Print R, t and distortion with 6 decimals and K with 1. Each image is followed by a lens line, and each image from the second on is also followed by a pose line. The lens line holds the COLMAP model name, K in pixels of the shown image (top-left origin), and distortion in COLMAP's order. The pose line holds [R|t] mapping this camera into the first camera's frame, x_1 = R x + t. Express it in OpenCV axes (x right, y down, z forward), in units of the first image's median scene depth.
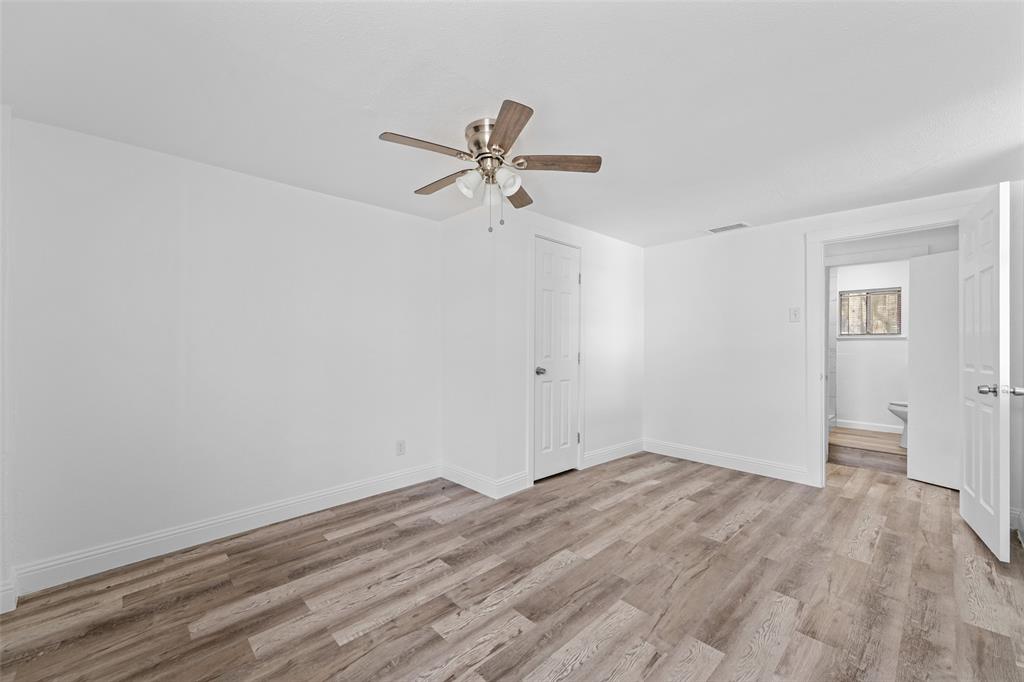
lens RADIAL K [[403.4, 0, 512.0], [0, 403.4, 341.0], [0, 0, 1]] dist [0.018970, 0.000031]
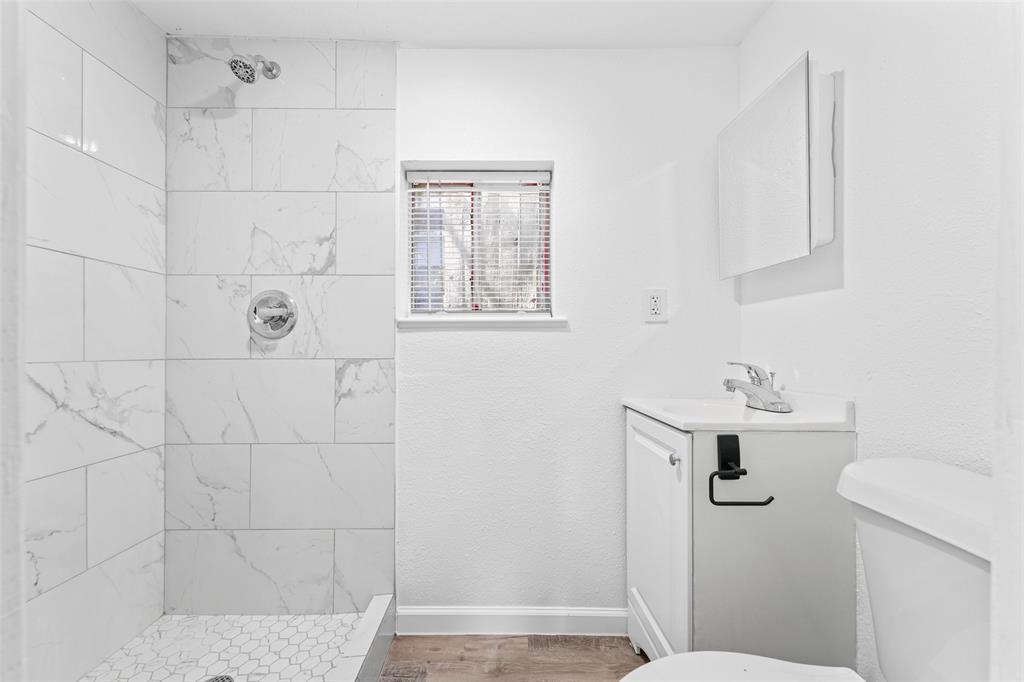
lens RADIAL K [[404.7, 0, 508.0], [0, 404.7, 342.5], [0, 0, 1]] dist [0.000381, 0.000026]
pose [[0.689656, 0.002876, 0.724131, 0.641201], [0.000380, 0.999991, -0.004334, 0.007984], [-0.724137, 0.003264, 0.689649, 0.743300]]
